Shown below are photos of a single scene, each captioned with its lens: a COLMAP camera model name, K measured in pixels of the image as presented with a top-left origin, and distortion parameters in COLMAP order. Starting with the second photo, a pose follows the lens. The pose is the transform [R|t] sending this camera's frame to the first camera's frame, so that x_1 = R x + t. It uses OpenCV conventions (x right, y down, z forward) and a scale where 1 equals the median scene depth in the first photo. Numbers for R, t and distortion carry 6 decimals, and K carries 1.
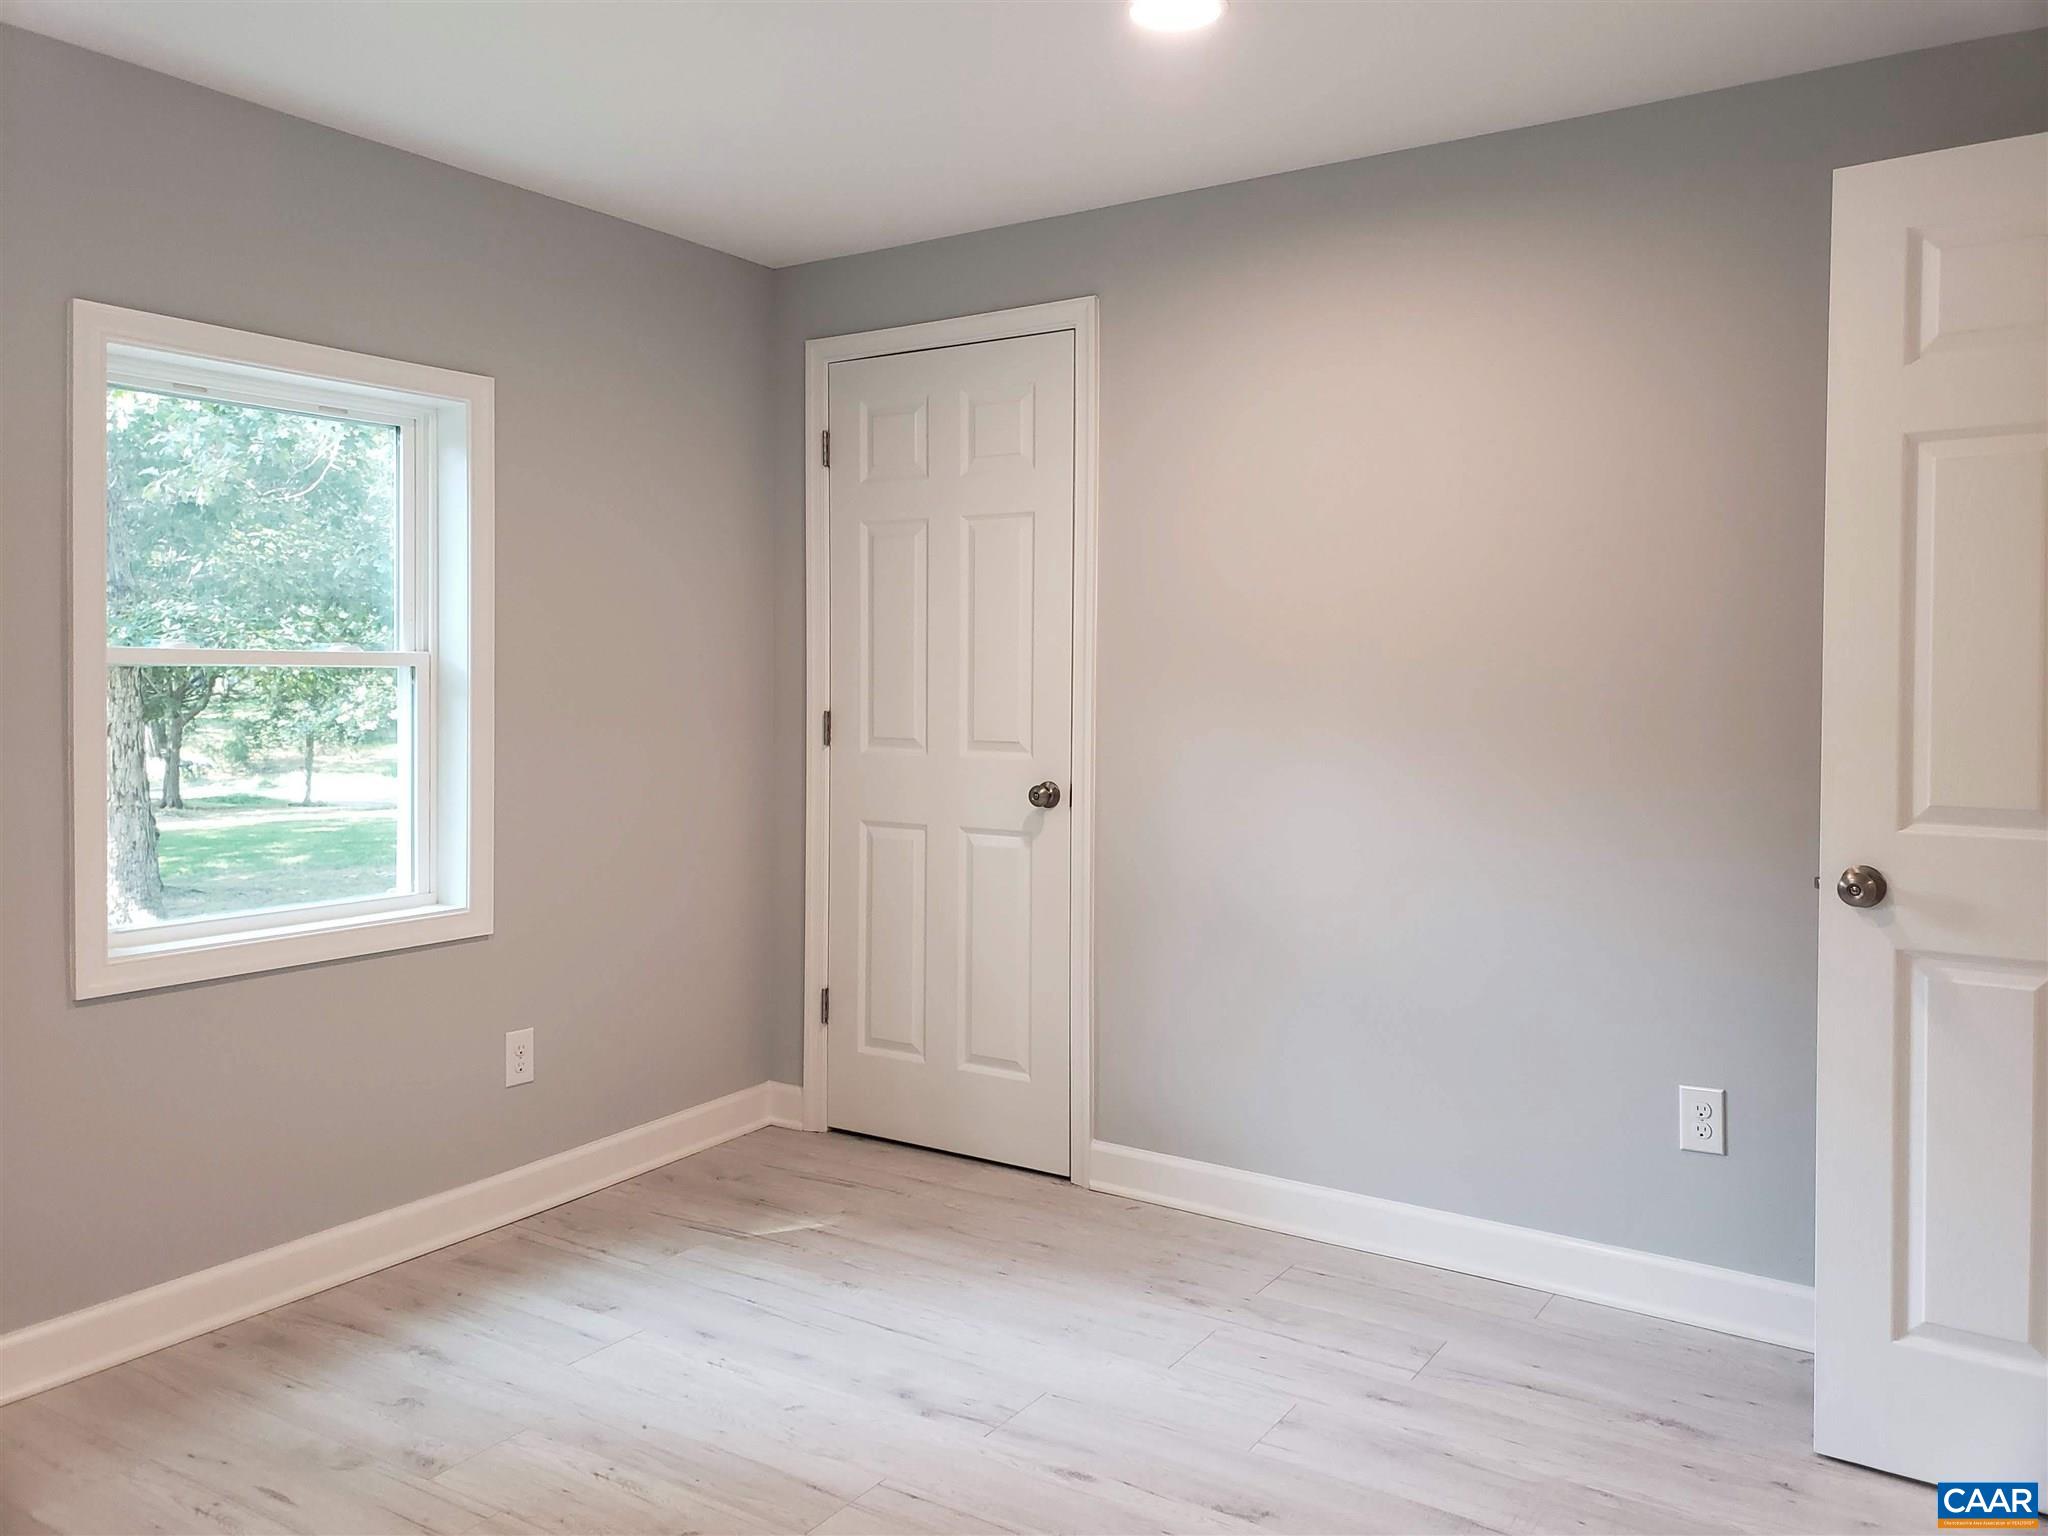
lens RADIAL K [[1615.4, 0, 1024.0], [0, 1615.4, 768.0], [0, 0, 1]] dist [0.039049, 0.002657]
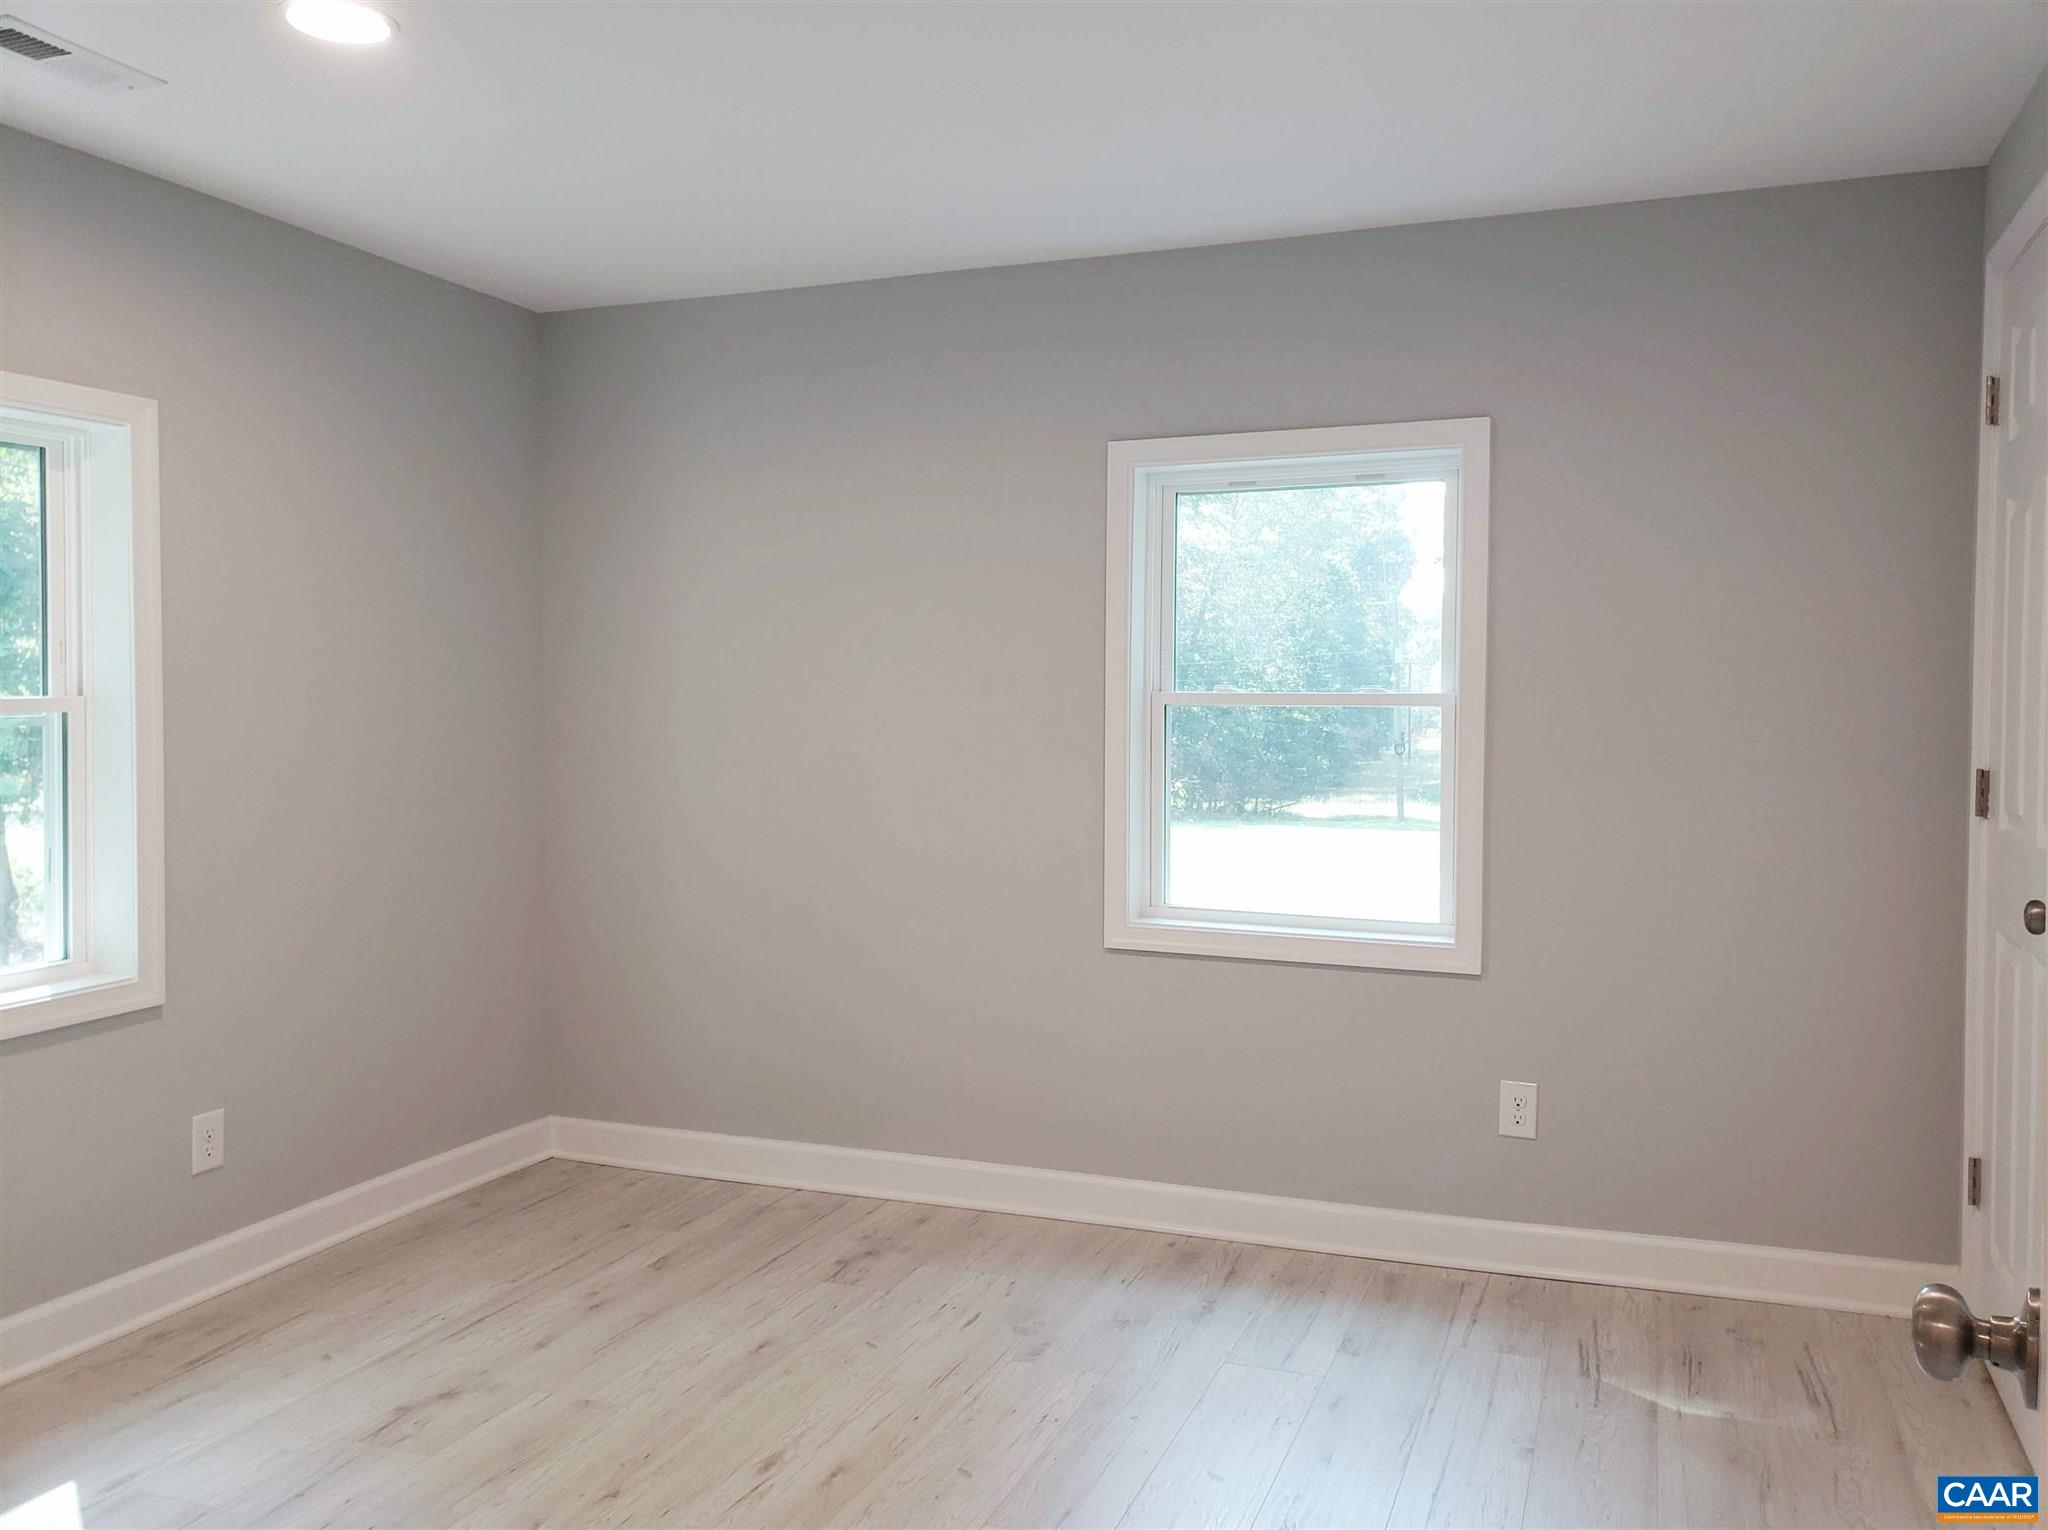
lens RADIAL K [[1606.9, 0, 1024.0], [0, 1606.9, 765.0], [0, 0, 1]] dist [-0.002718, 0.000127]
pose [[0.203752, 0.033031, -0.978465, 0.642532], [-0.060617, 0.997939, 0.021066, -0.033181], [0.977144, 0.055019, 0.205334, 0.578217]]
